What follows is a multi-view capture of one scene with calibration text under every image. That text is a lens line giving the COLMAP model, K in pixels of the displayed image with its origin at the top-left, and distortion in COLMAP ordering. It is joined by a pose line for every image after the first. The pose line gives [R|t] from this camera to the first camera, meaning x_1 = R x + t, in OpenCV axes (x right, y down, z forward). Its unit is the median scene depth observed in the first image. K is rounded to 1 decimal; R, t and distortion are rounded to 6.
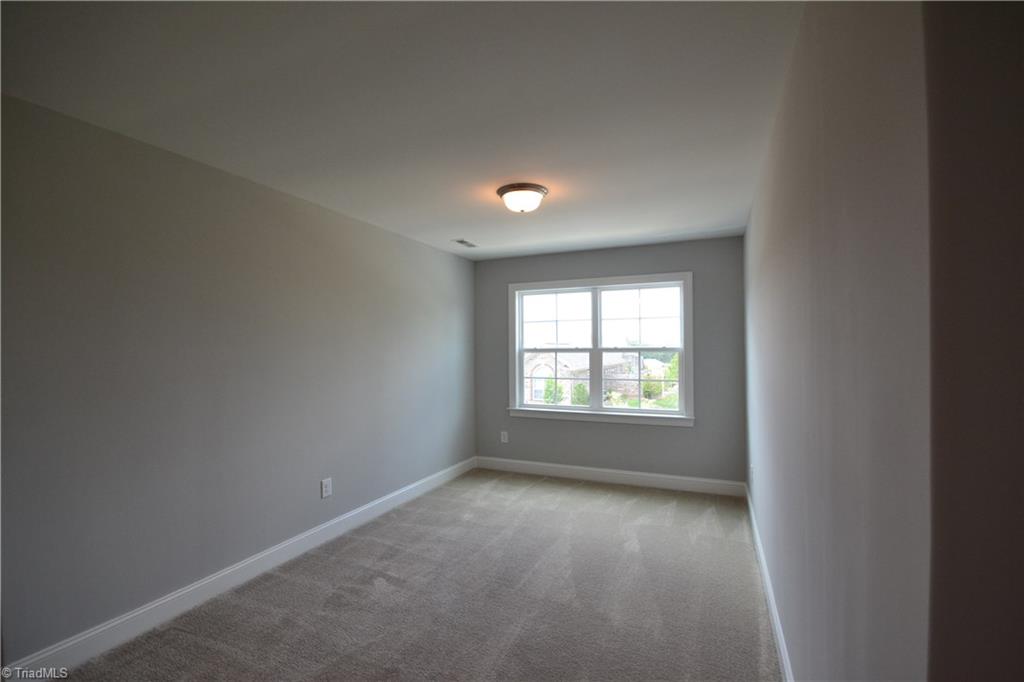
lens RADIAL K [[460.1, 0, 517.8], [0, 460.1, 337.3], [0, 0, 1]] dist [-0.000752, -0.003136]
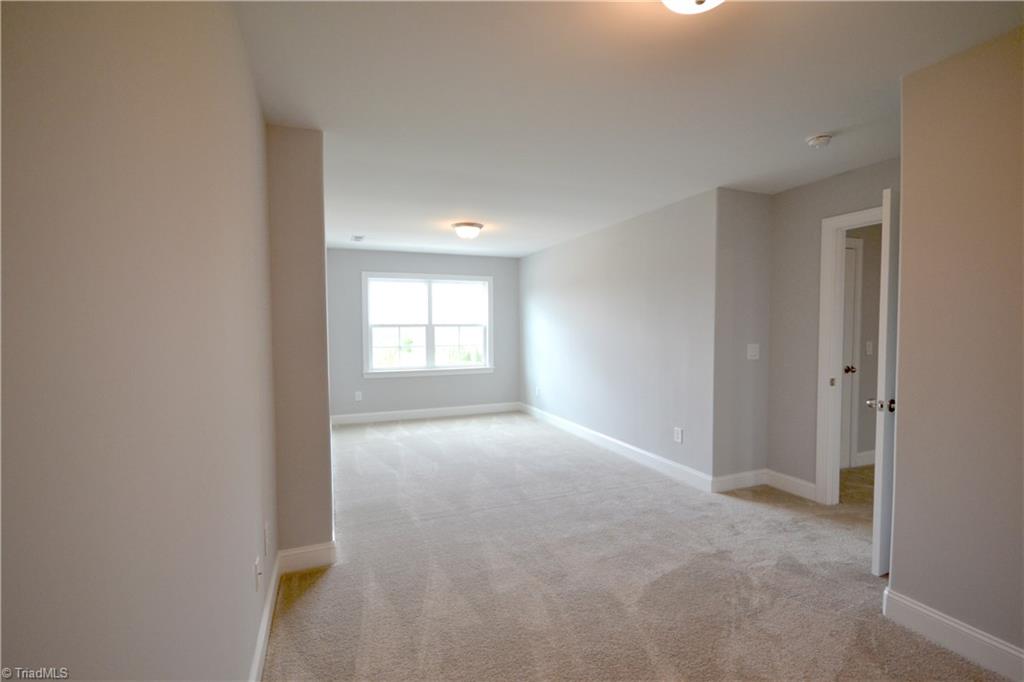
lens RADIAL K [[460.1, 0, 508.7], [0, 460.1, 343.3], [0, 0, 1]] dist [-0.000752, -0.003136]
pose [[0.708936, -0.024127, 0.704860, -0.644176], [-0.018442, 0.998439, 0.052725, 0.003658], [-0.705032, -0.050378, 0.707384, -0.161330]]
